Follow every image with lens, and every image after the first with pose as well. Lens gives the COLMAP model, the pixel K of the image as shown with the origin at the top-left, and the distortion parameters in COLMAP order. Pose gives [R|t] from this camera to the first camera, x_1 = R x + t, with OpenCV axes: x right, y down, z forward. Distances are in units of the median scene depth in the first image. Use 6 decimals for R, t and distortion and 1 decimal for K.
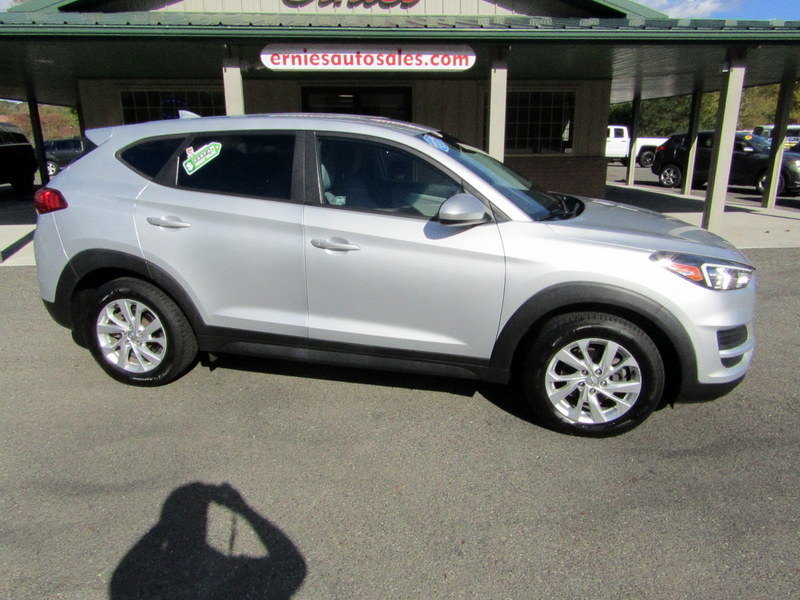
lens RADIAL K [[566.9, 0, 397.6], [0, 566.9, 299.8], [0, 0, 1]] dist [-0.006870, 0.008808]
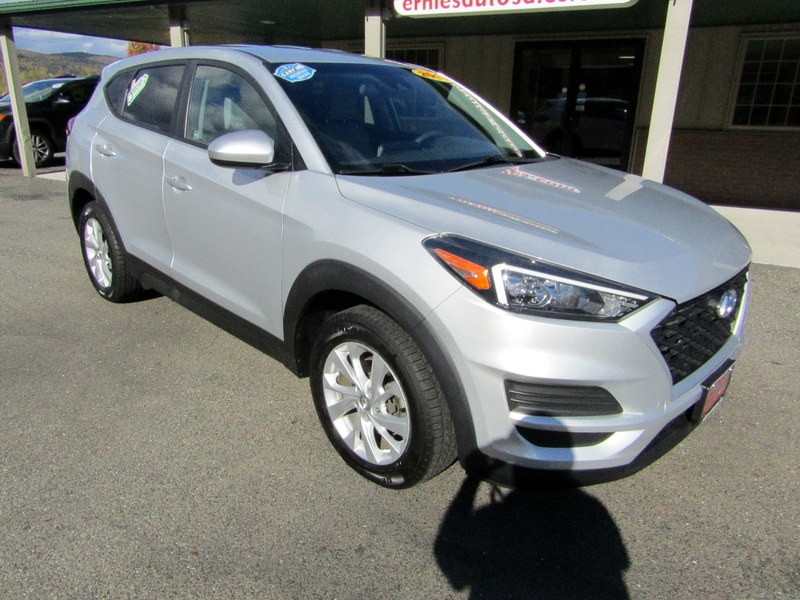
lens RADIAL K [[566.9, 0, 399.8], [0, 566.9, 304.1], [0, 0, 1]] dist [-0.006870, 0.008808]
pose [[0.843150, 0.200515, -0.498891, 0.618043], [-0.175544, 0.979674, 0.097075, -0.050574], [0.508215, 0.005728, 0.861211, 0.345823]]
